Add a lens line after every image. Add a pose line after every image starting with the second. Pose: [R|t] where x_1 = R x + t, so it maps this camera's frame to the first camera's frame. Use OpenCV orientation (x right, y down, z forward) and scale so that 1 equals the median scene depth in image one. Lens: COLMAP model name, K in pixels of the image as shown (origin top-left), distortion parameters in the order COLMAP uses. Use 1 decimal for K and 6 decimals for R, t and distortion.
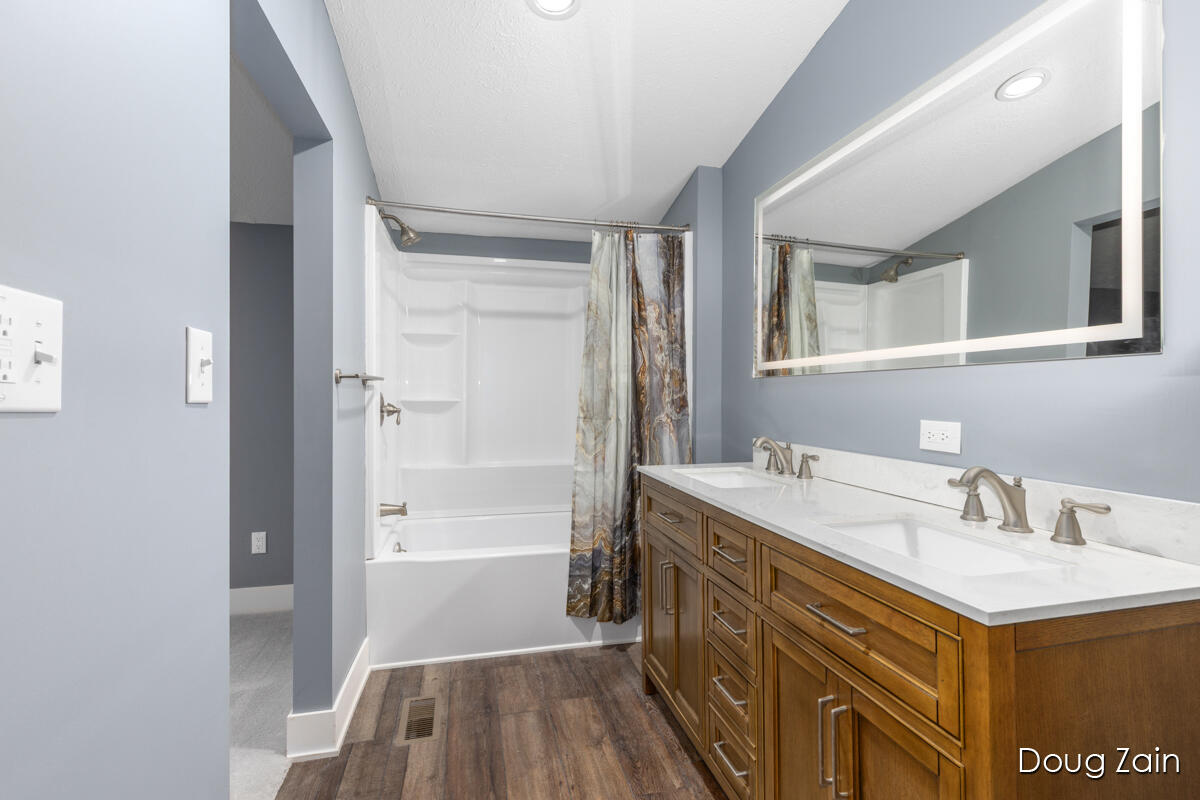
lens RADIAL K [[553.6, 0, 605.1], [0, 553.6, 383.7], [0, 0, 1]] dist [0.008176, -0.000586]
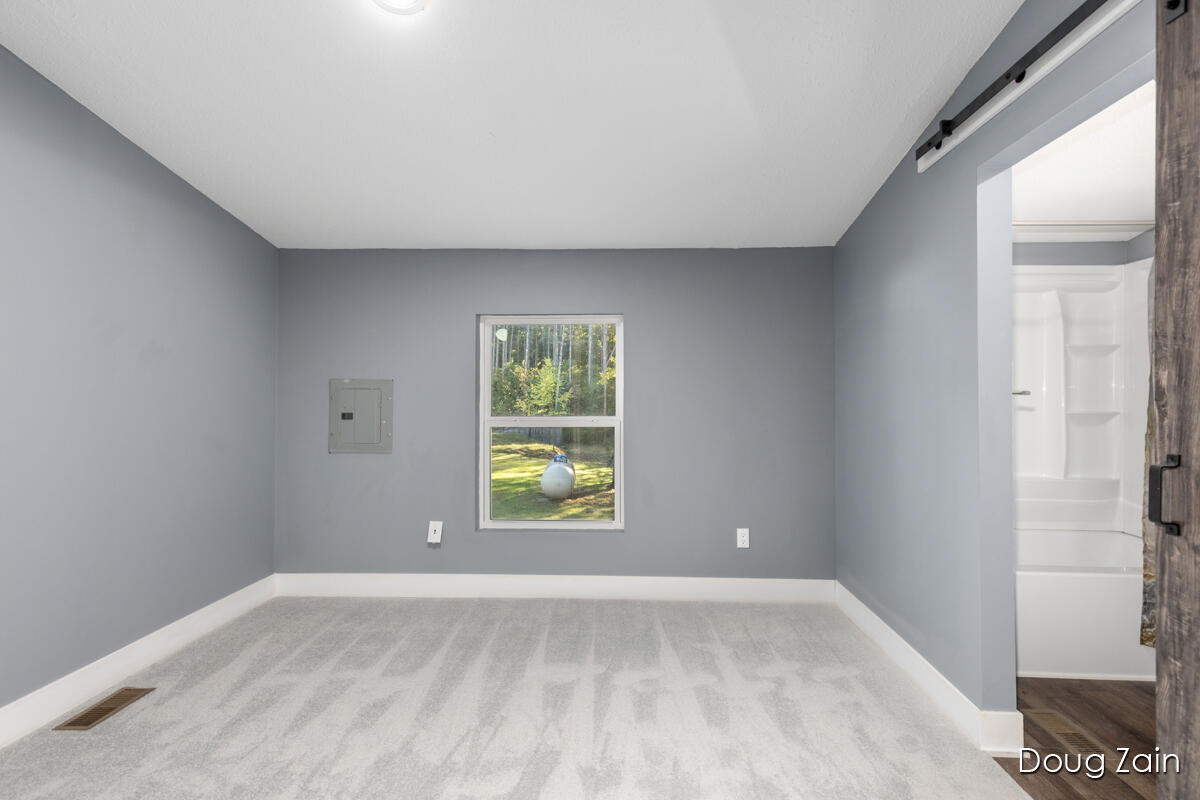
lens RADIAL K [[553.6, 0, 605.1], [0, 553.6, 383.7], [0, 0, 1]] dist [0.008176, -0.000586]
pose [[0.957208, -0.003845, -0.289376, -0.660745], [0.002673, 0.999987, -0.004446, -0.022134], [0.289390, 0.003482, 0.957205, -0.167550]]
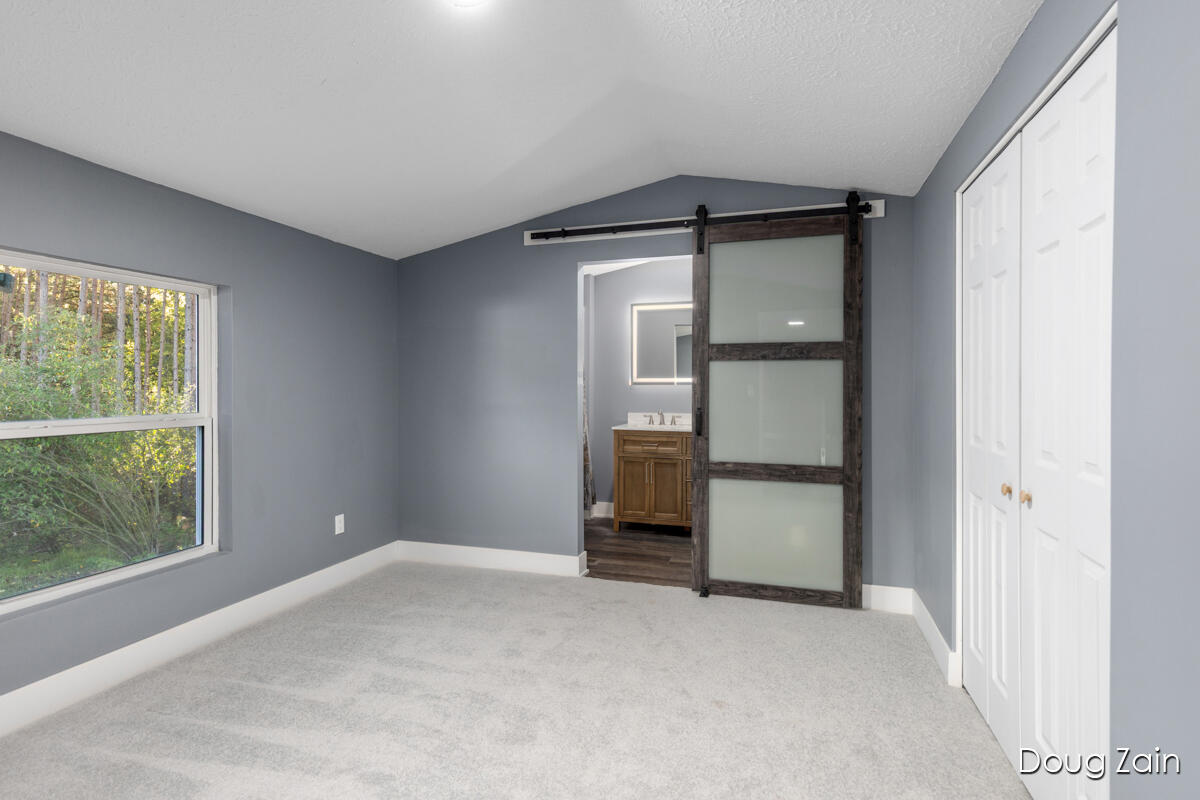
lens RADIAL K [[565.0, 0, 626.9], [0, 565.0, 374.8], [0, 0, 1]] dist [0.009522, -0.000636]
pose [[0.513483, 0.020141, 0.857863, -1.554877], [-0.016896, 0.999768, -0.013359, -0.020094], [-0.857933, -0.007635, 0.513705, -0.127944]]
